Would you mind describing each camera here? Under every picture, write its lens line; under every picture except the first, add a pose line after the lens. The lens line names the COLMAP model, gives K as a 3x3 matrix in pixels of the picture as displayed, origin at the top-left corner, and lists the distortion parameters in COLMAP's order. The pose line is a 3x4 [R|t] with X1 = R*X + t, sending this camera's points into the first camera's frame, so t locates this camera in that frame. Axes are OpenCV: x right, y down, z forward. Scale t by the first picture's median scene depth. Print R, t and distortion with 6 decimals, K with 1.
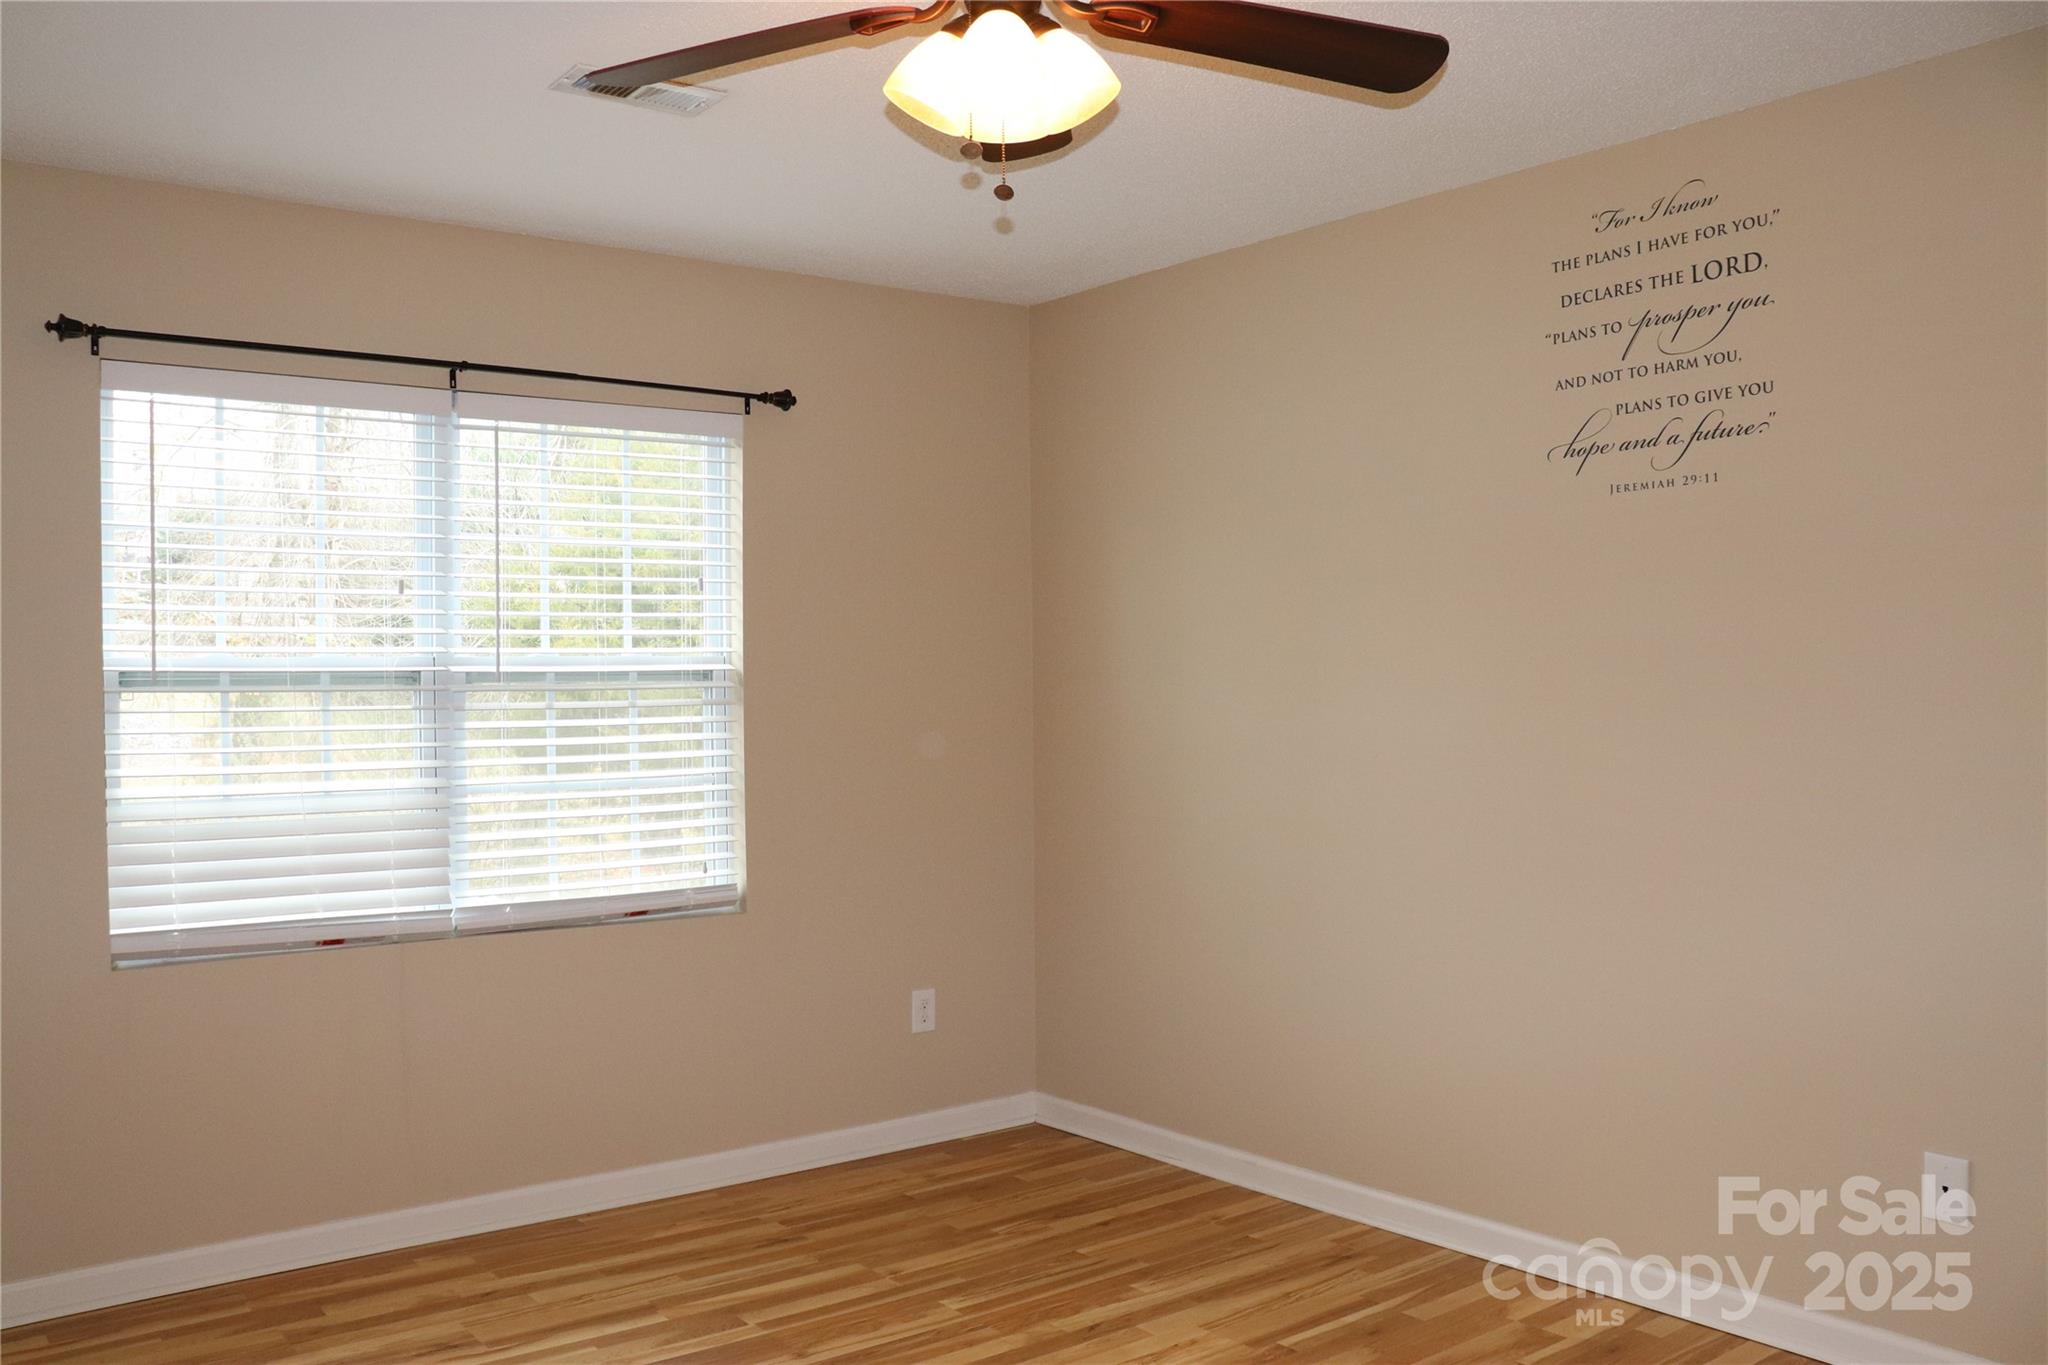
lens RADIAL K [[1700.1, 0, 1018.6], [0, 1700.1, 688.7], [0, 0, 1]] dist [-0.167218, 0.149602]
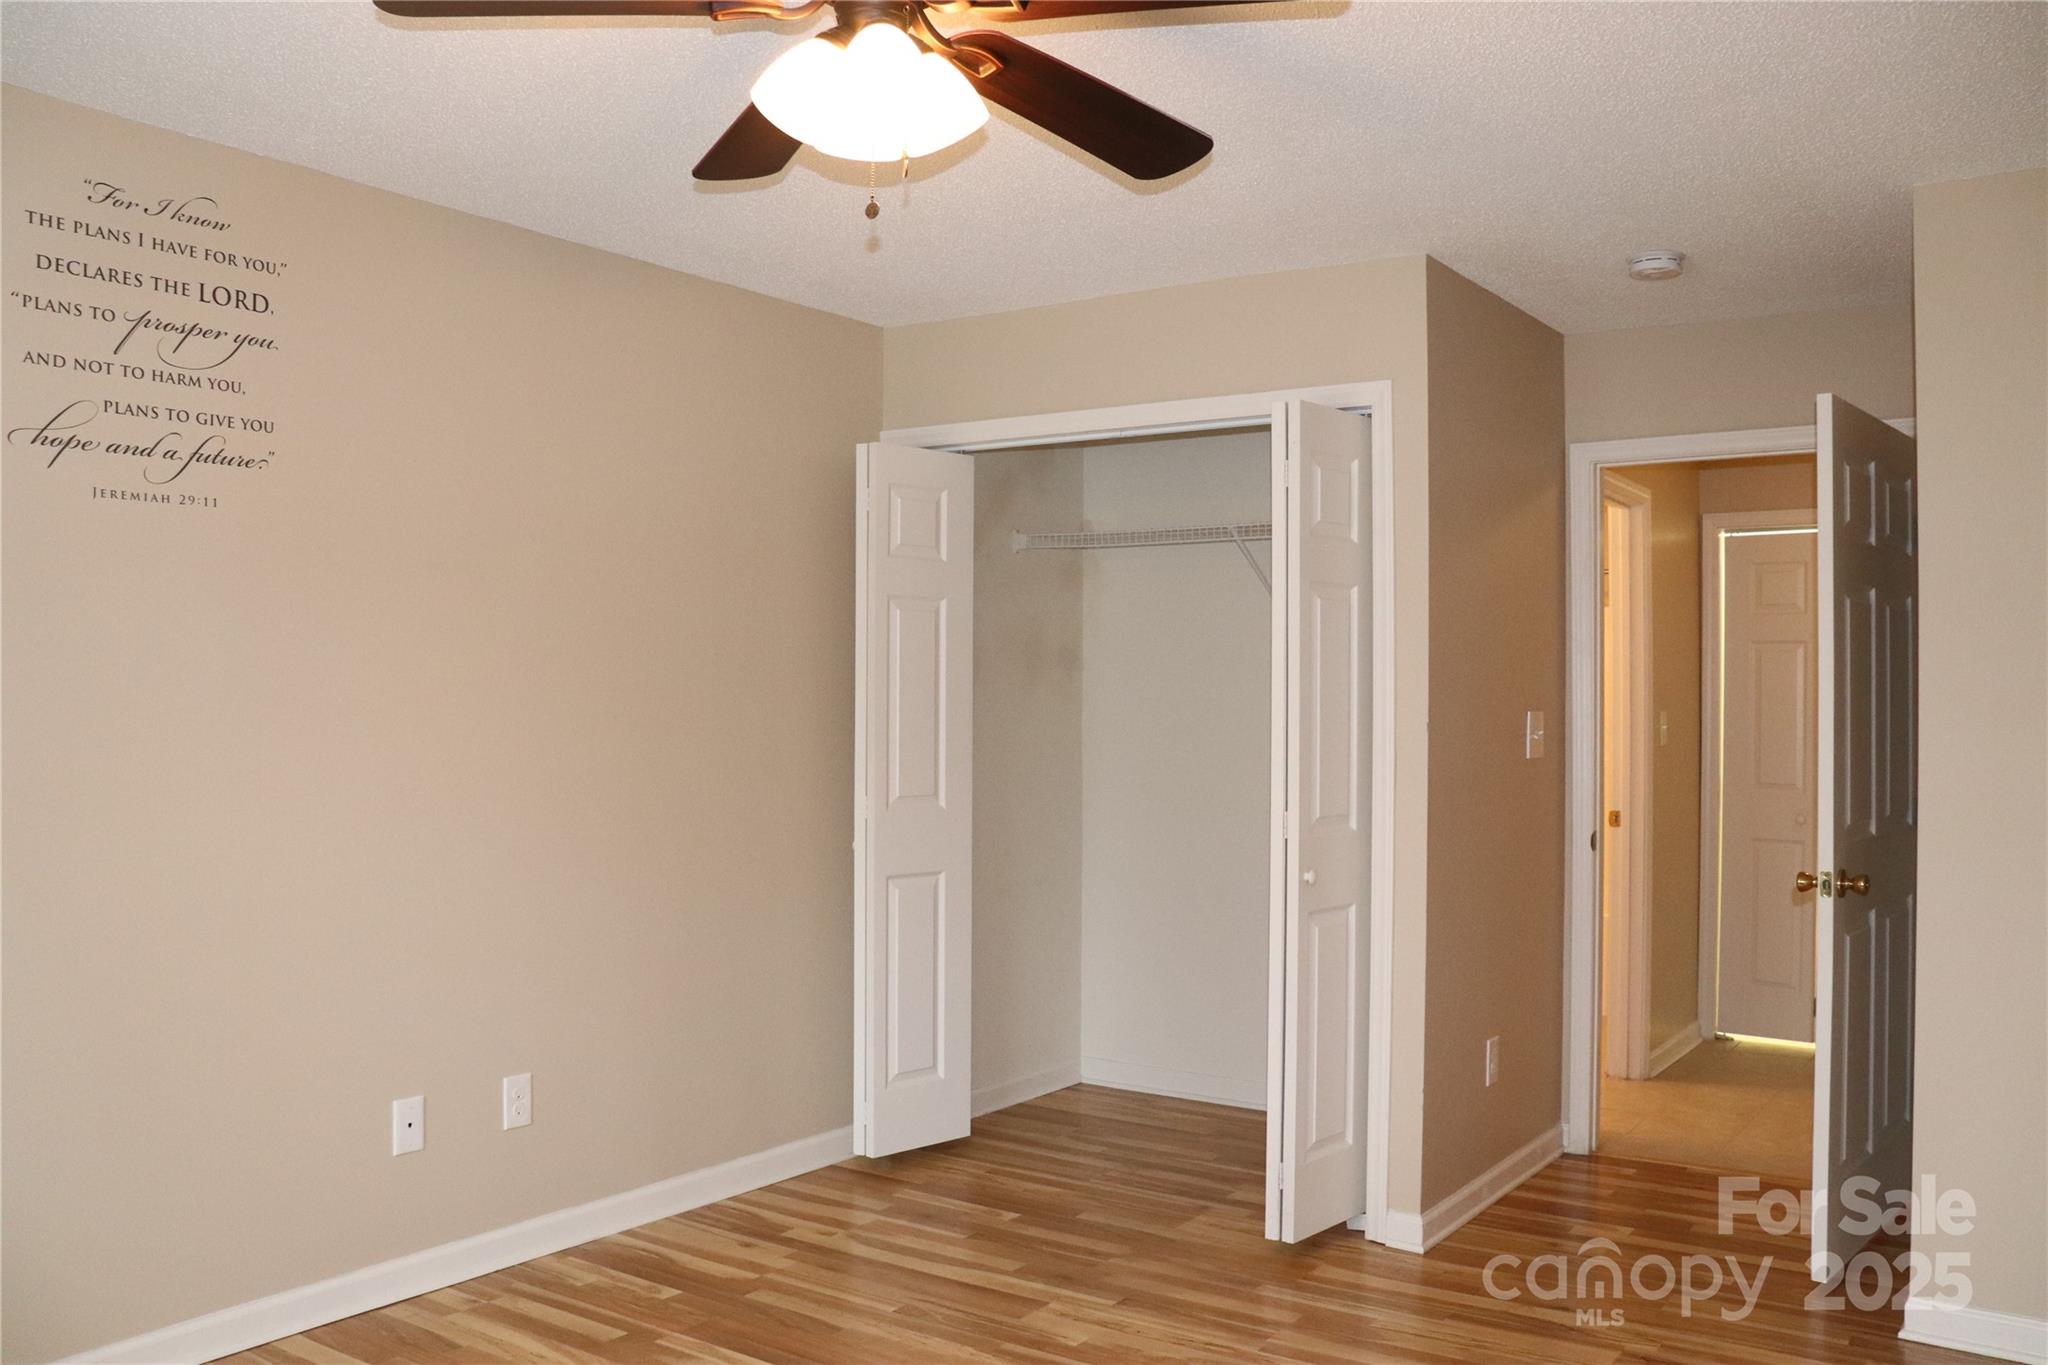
lens RADIAL K [[1700.1, 0, 1018.4], [0, 1700.1, 681.0], [0, 0, 1]] dist [-0.167218, 0.149602]
pose [[-0.320384, 0.005586, 0.947271, -0.664229], [-0.007027, 0.999941, -0.008273, -0.014451], [-0.947262, -0.009307, -0.320326, 0.838768]]
